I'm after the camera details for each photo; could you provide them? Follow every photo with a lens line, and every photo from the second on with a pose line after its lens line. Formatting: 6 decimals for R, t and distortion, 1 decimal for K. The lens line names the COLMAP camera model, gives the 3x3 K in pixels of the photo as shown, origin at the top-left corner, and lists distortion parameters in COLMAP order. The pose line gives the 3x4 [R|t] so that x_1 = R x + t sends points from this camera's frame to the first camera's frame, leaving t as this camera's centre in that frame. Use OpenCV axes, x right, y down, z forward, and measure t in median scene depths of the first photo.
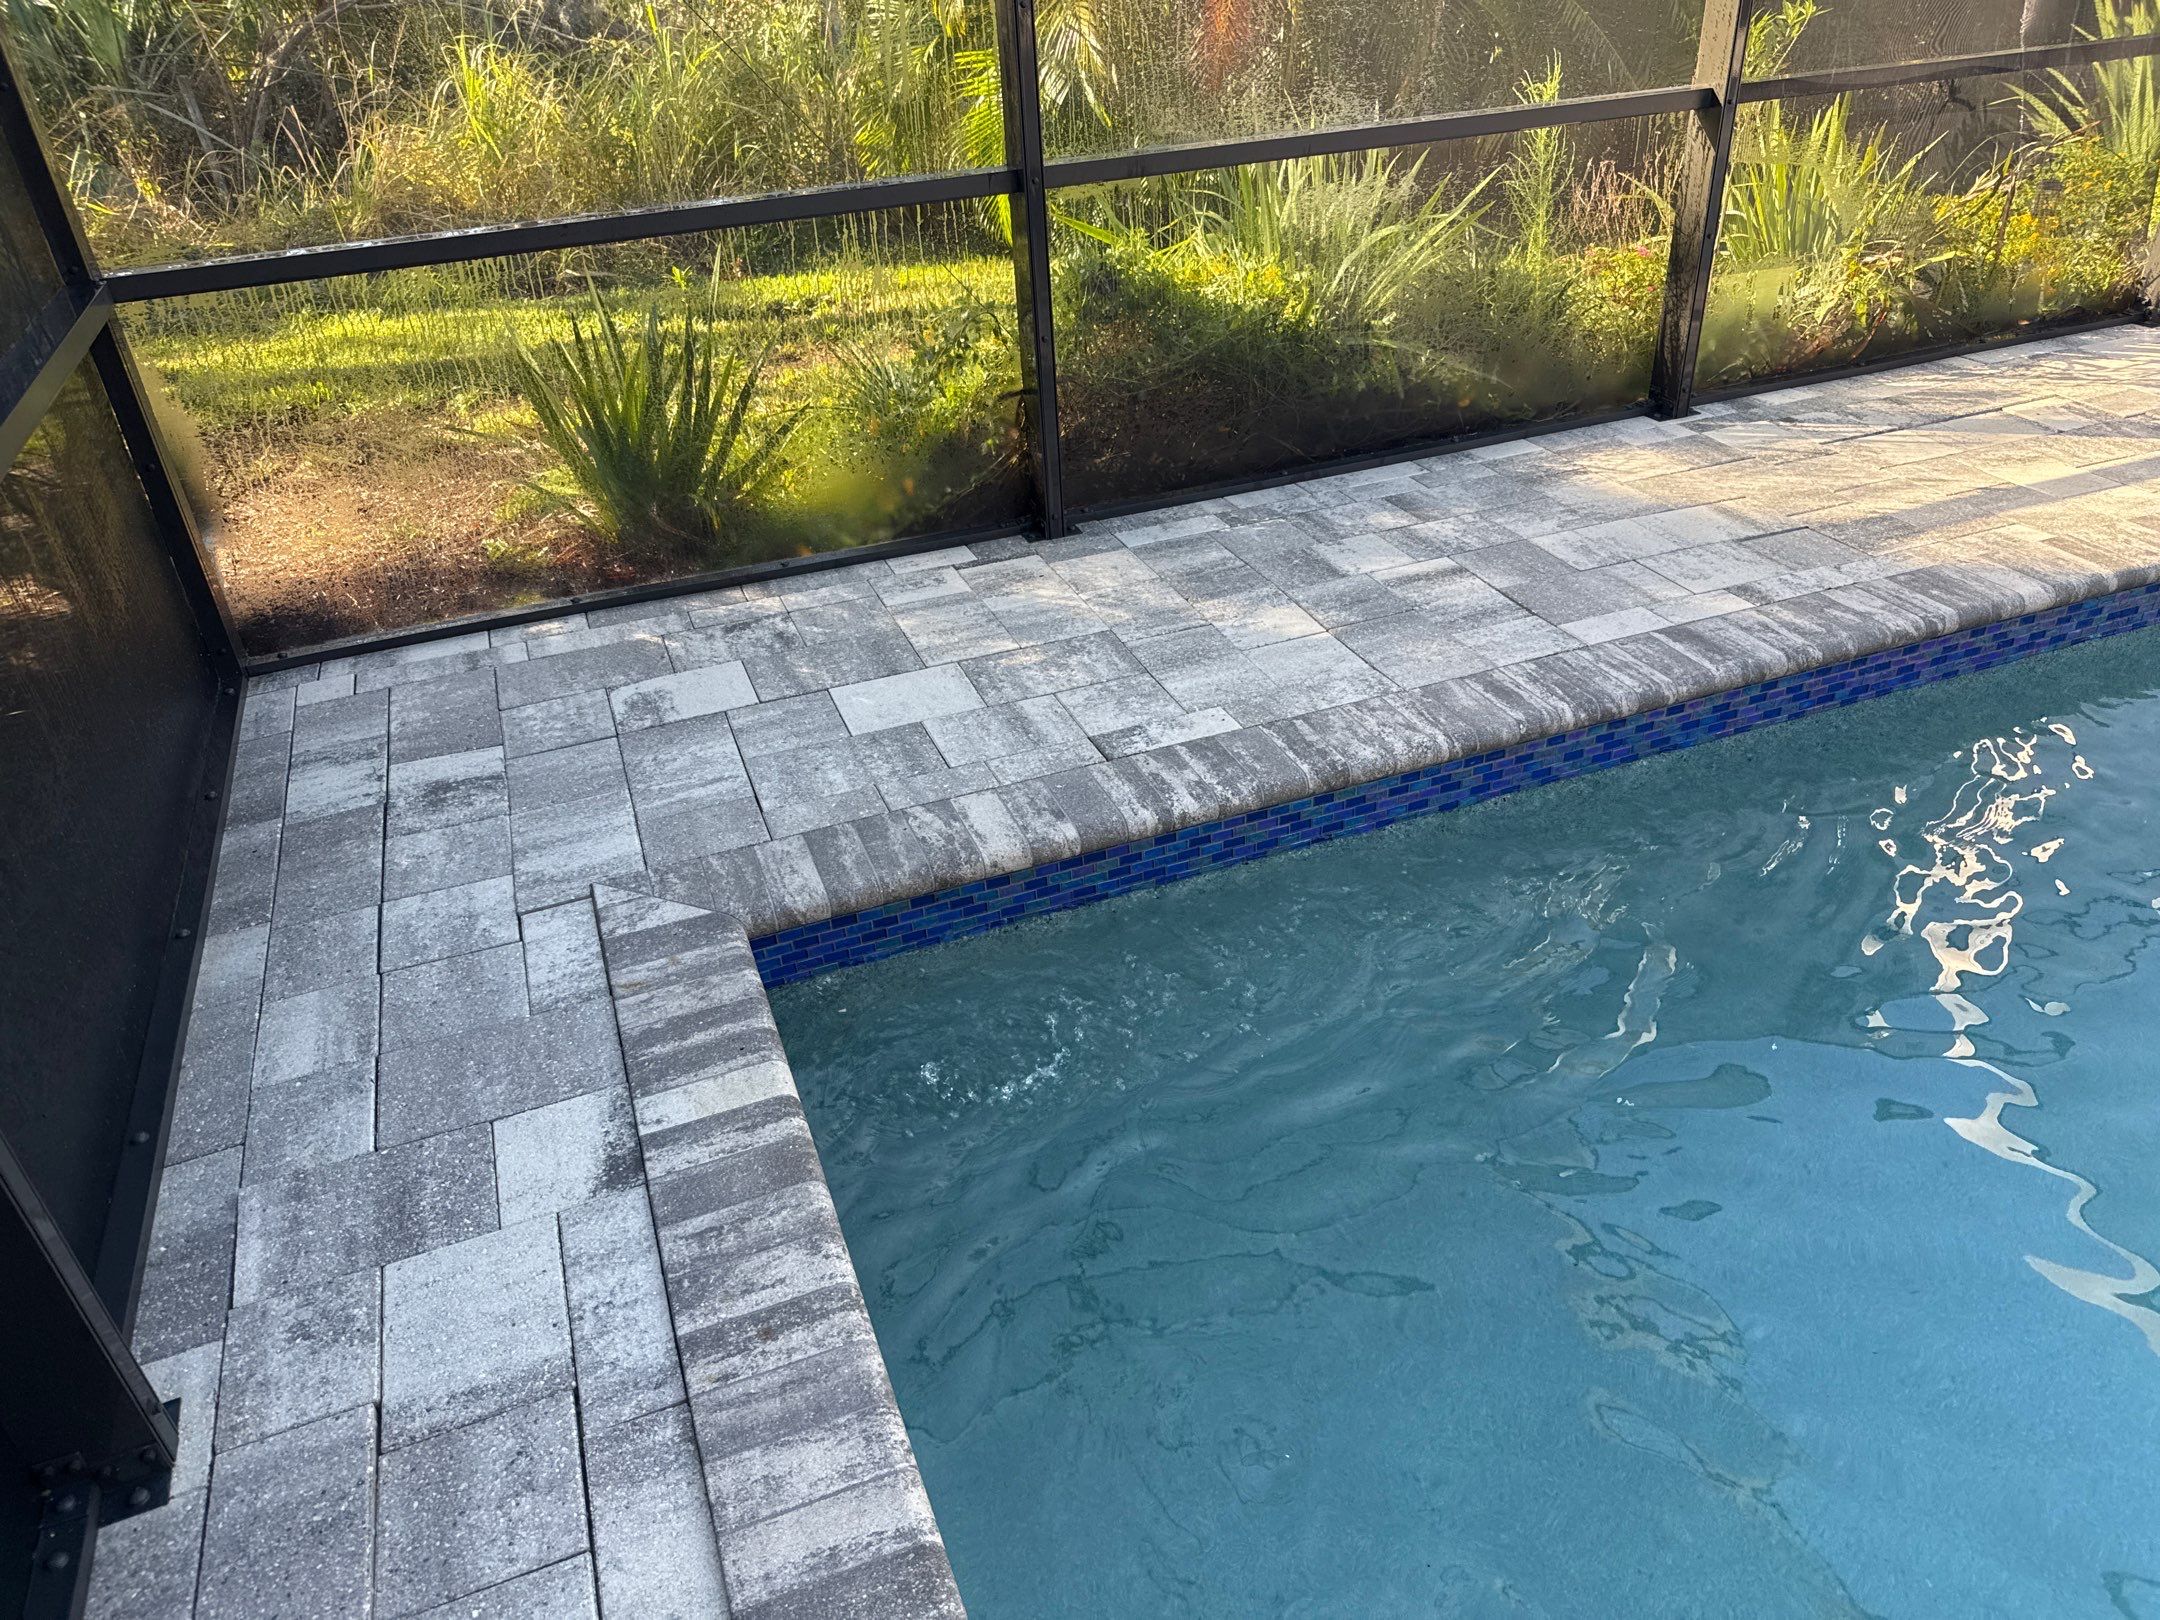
lens RADIAL K [[1519.3, 0, 1077.8], [0, 1519.3, 810.4], [0, 0, 1]] dist [0.010366, -0.028510]
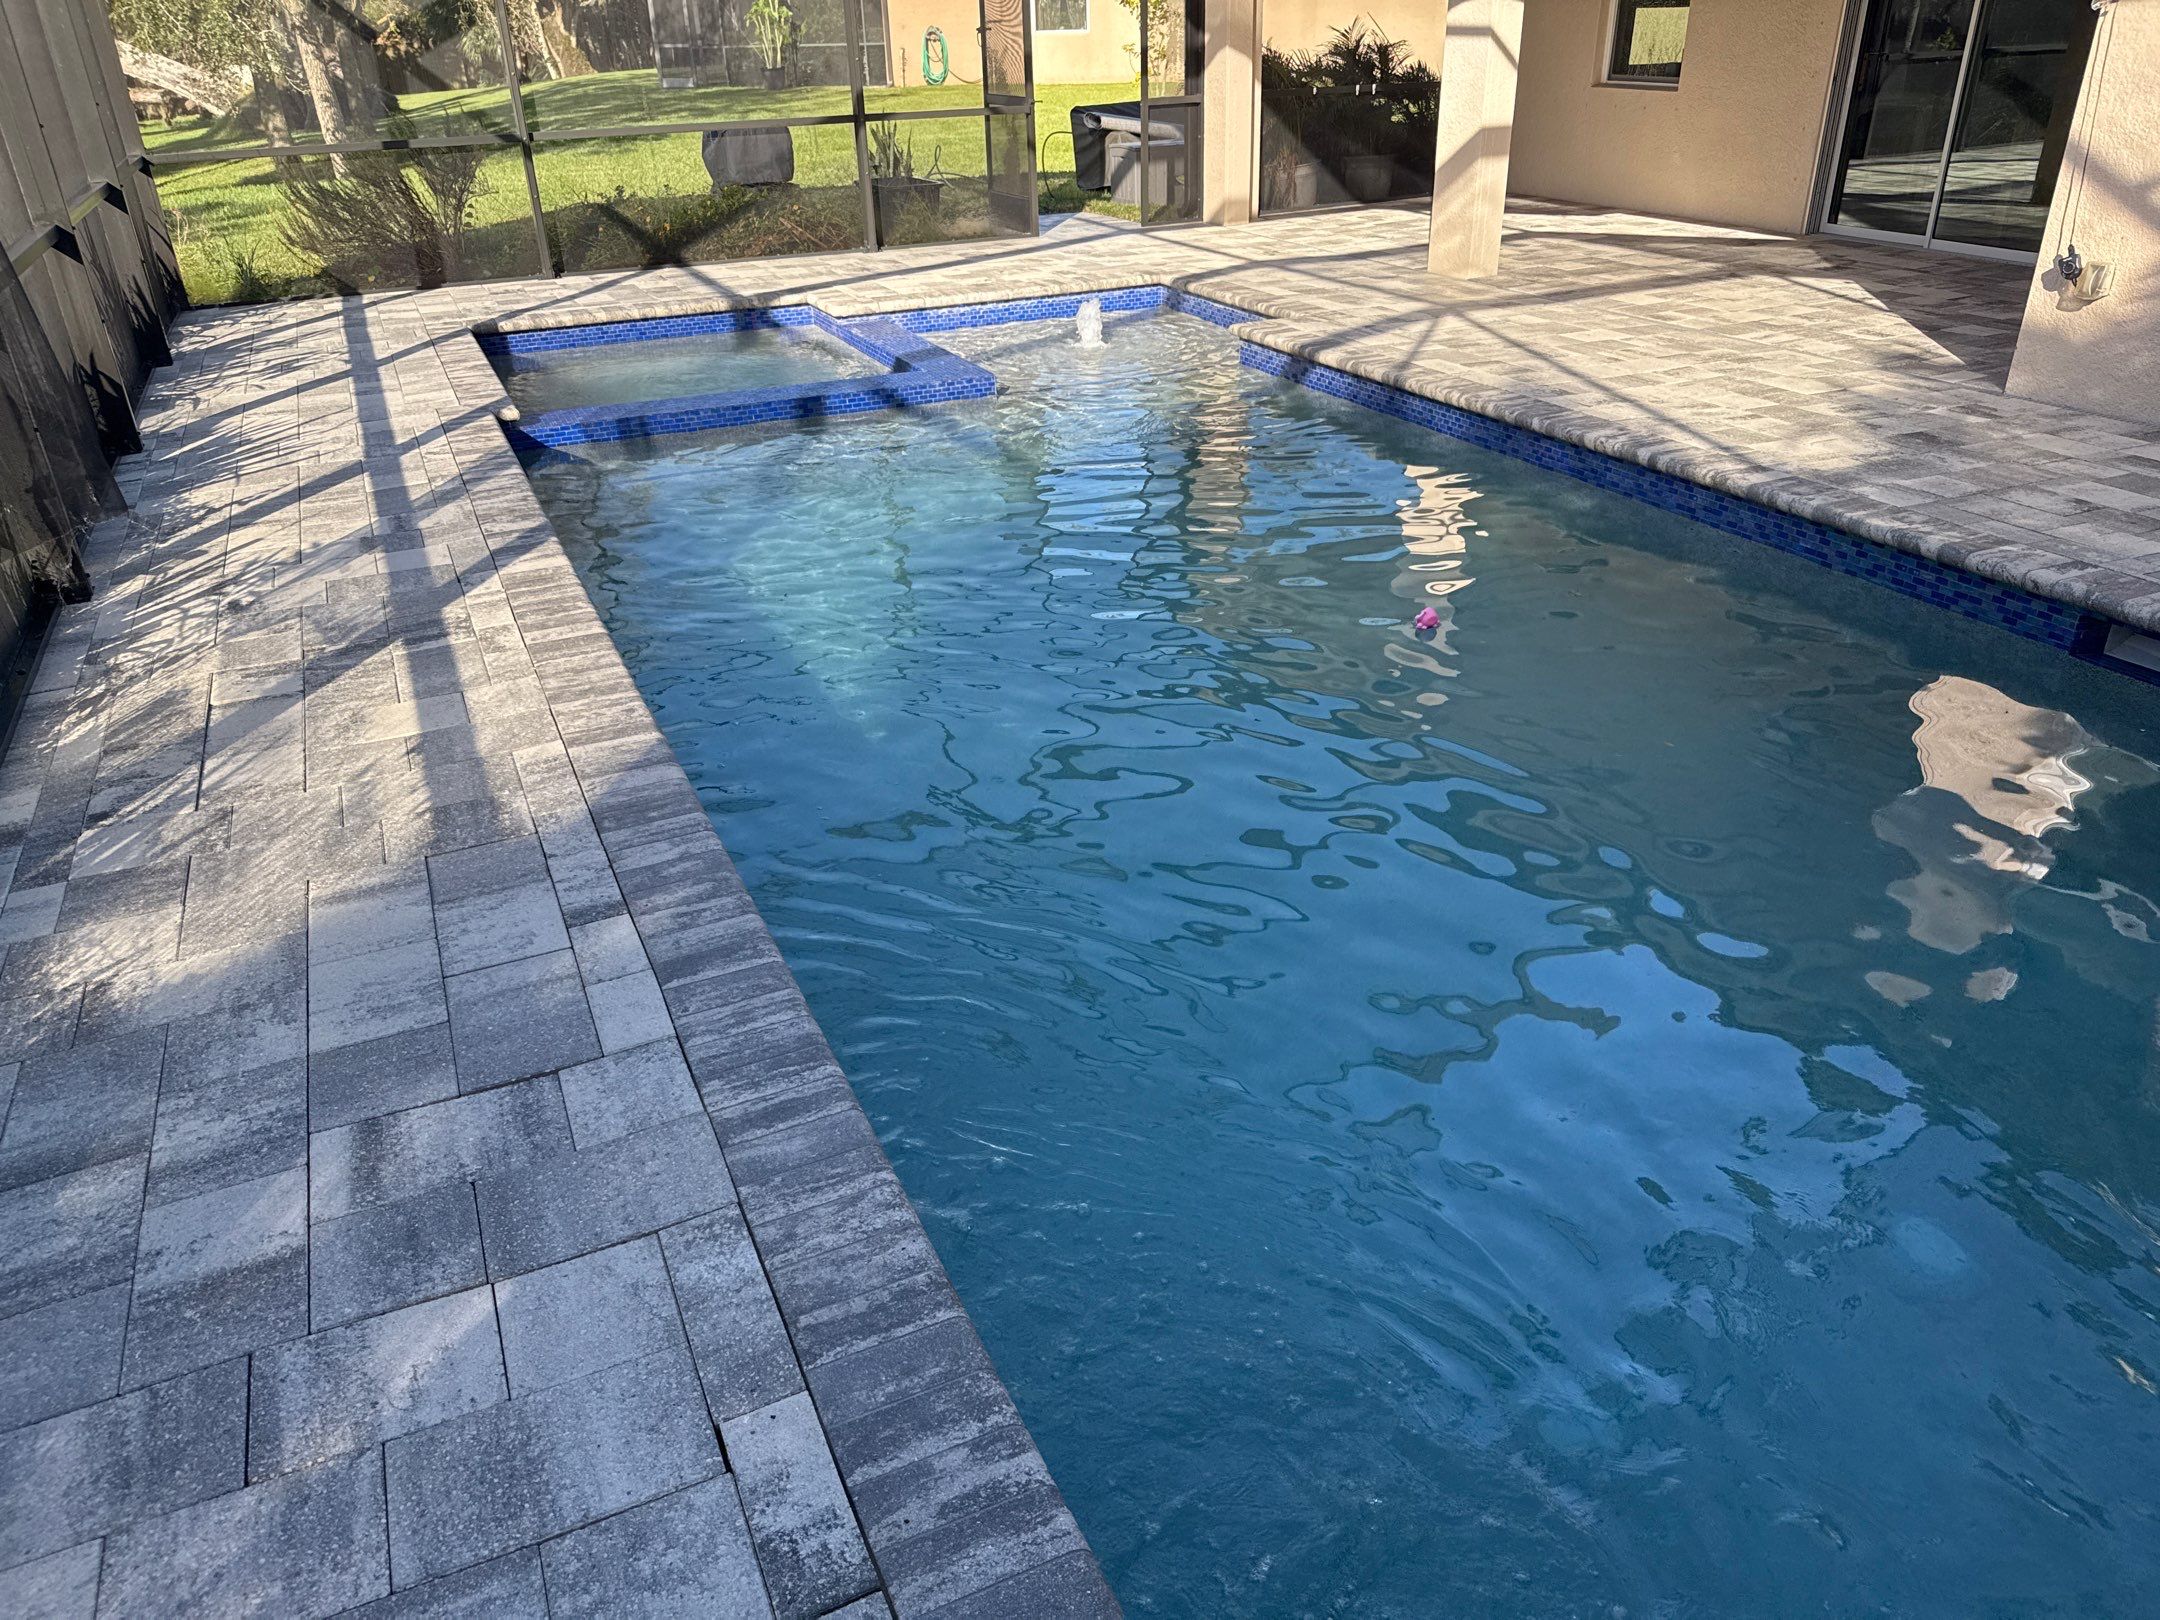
lens RADIAL K [[1542.4, 0, 1072.8], [0, 1542.4, 802.7], [0, 0, 1]] dist [-0.009953, -0.003124]
pose [[-0.062902, -0.414185, 0.908017, -0.382940], [0.556543, 0.740663, 0.376402, -0.423154], [-0.828434, 0.529026, 0.183922, 0.686831]]
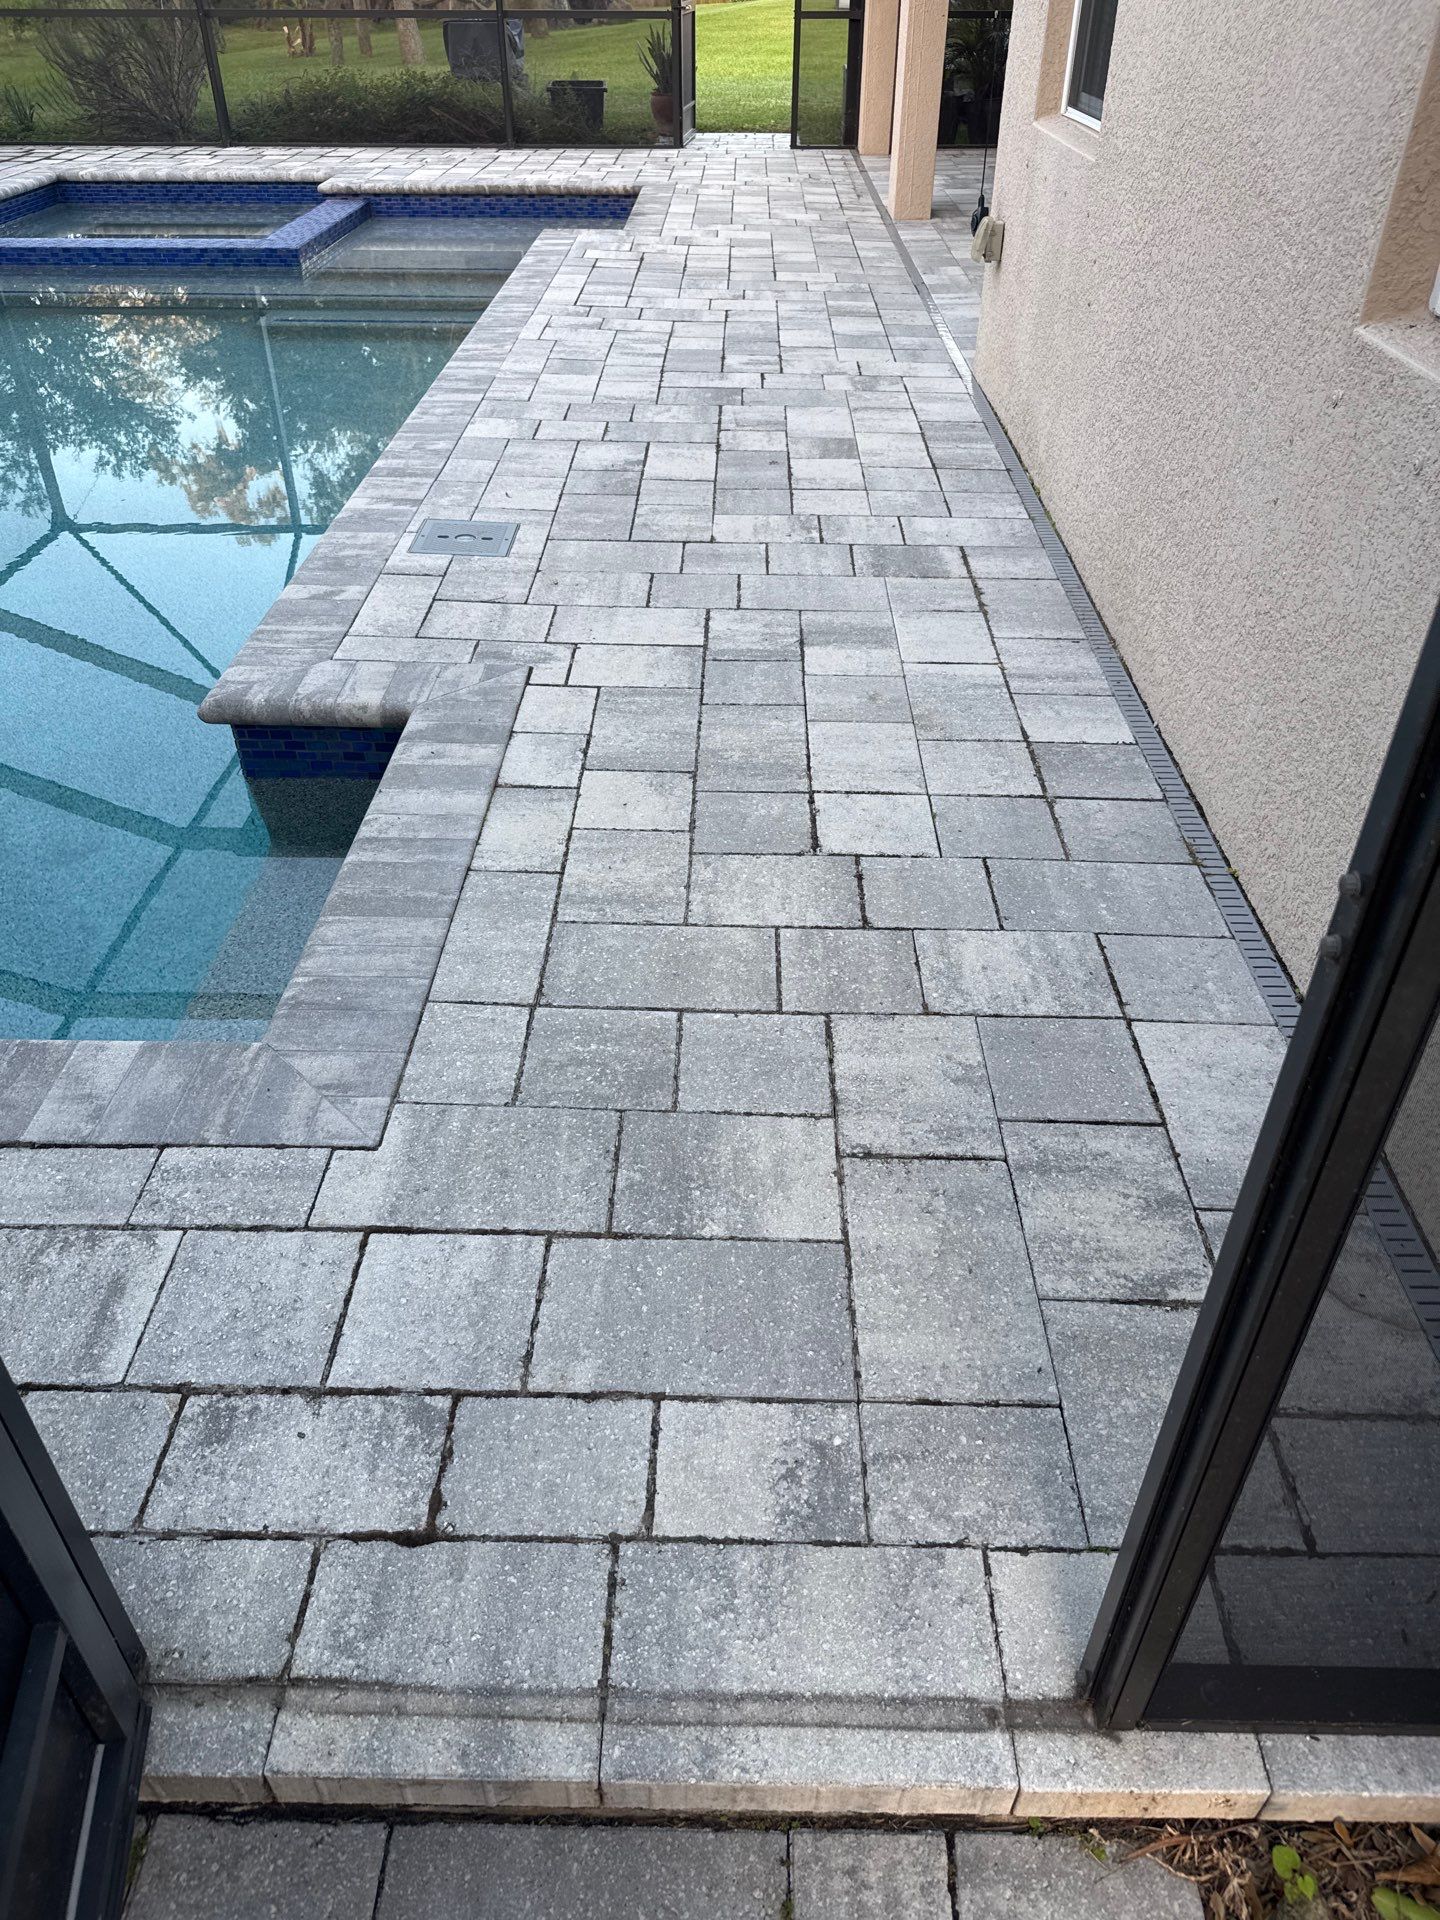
lens RADIAL K [[1340.4, 0, 725.9], [0, 1340.4, 955.2], [0, 0, 1]] dist [0.074826, -0.107572]
pose [[0.364145, -0.513965, 0.776684, -0.112979], [0.476344, 0.819391, 0.318895, 0.564286], [-0.800309, 0.253845, 0.543202, -0.752016]]
